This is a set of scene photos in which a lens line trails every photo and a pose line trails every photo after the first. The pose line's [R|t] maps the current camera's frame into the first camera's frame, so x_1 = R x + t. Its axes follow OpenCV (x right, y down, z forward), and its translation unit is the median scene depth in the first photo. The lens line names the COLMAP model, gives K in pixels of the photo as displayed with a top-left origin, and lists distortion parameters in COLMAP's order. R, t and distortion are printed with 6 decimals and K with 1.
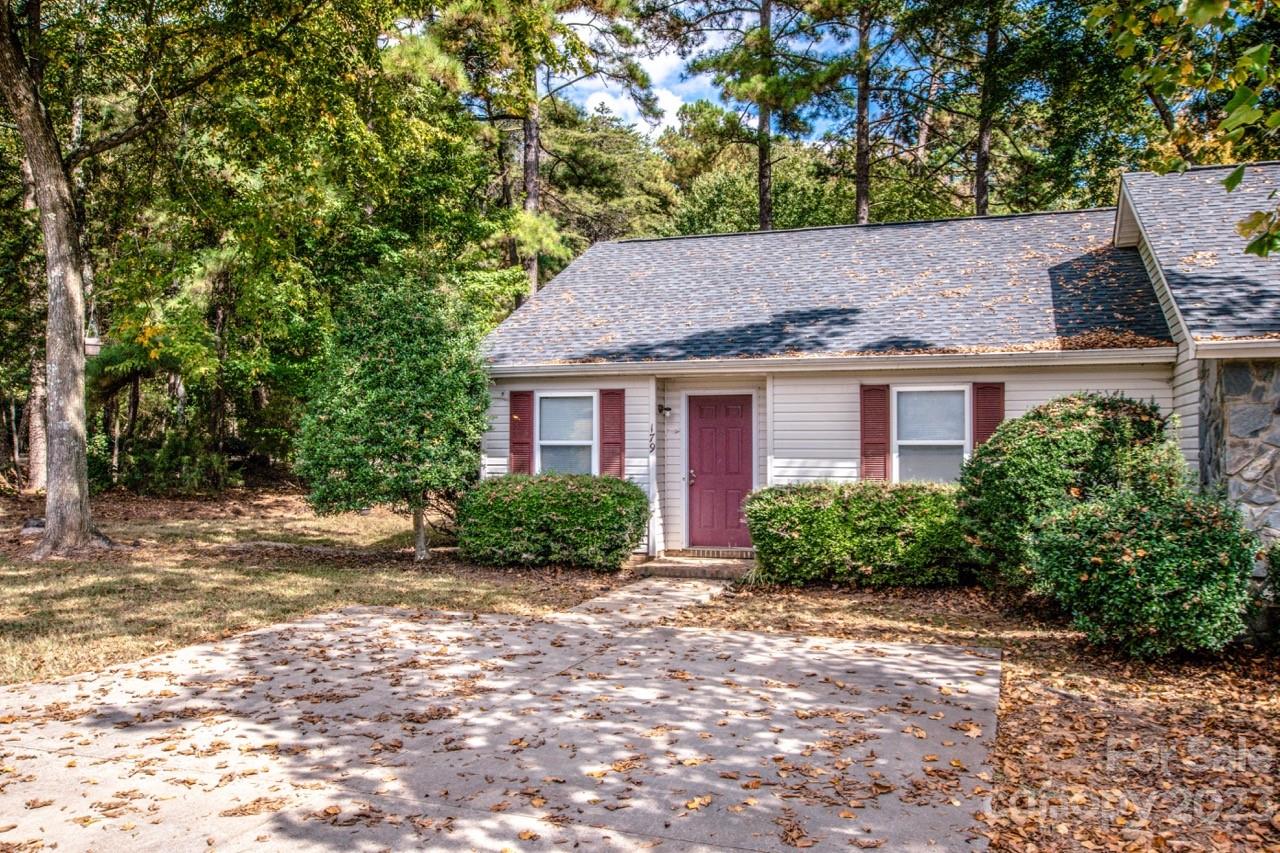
lens RADIAL K [[1100.1, 0, 640.0], [0, 1100.1, 426.5], [0, 0, 1]] dist [-0.000074, -0.000126]
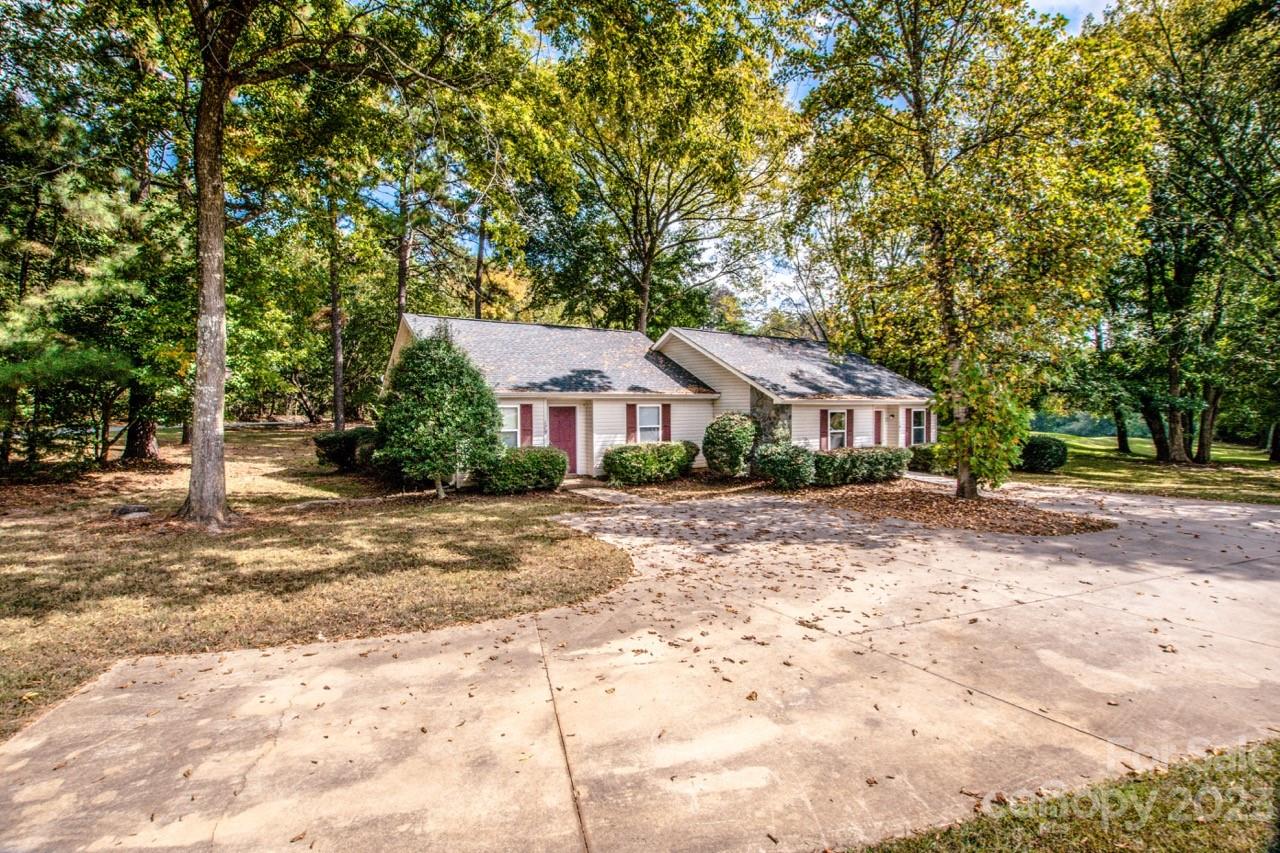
lens RADIAL K [[575.3, 0, 656.7], [0, 575.3, 425.3], [0, 0, 1]] dist [-0.028450, 0.000316]
pose [[0.617133, -0.026215, 0.786422, -0.776918], [0.002698, 0.999509, 0.031201, -0.029381], [-0.786854, -0.017134, 0.616901, 0.150110]]
